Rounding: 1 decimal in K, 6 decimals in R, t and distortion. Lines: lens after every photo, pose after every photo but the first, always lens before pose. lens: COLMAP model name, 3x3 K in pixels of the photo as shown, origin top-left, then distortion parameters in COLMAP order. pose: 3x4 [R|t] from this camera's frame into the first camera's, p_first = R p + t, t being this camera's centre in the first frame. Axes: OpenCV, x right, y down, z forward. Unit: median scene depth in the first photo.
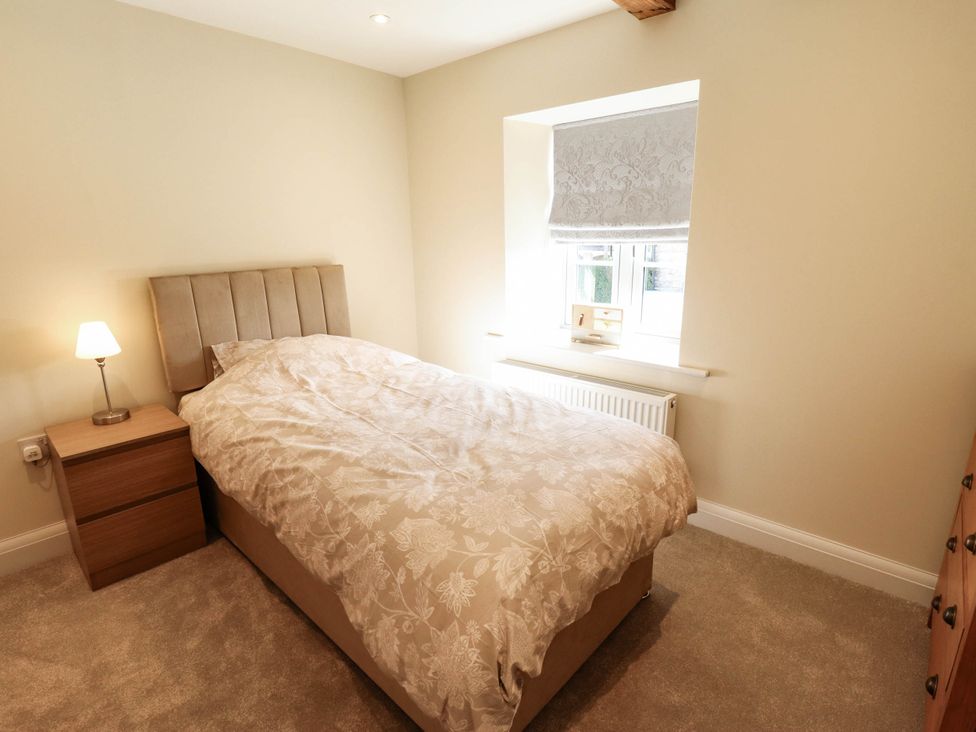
lens RADIAL K [[508.9, 0, 498.4], [0, 508.9, 362.4], [0, 0, 1]] dist [0.000837, -0.013844]
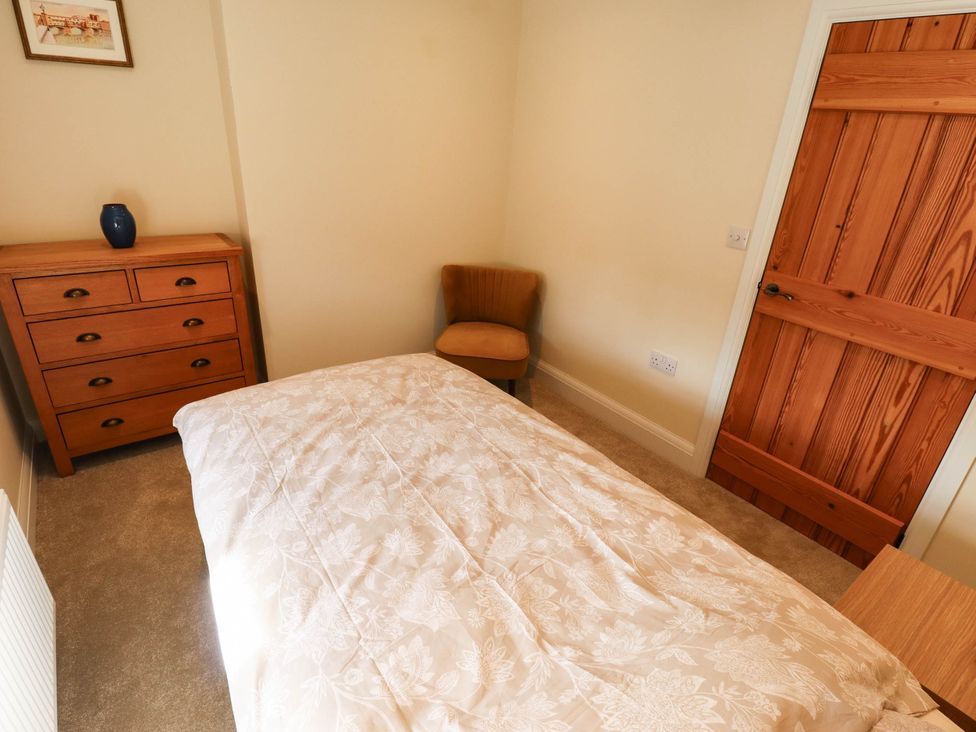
lens RADIAL K [[508.9, 0, 498.4], [0, 508.9, 362.4], [0, 0, 1]] dist [0.000837, -0.013844]
pose [[-0.980375, -0.132335, 0.146123, -0.330742], [-0.012782, 0.782319, 0.622746, -0.469619], [-0.196726, 0.608657, -0.768658, 1.434762]]
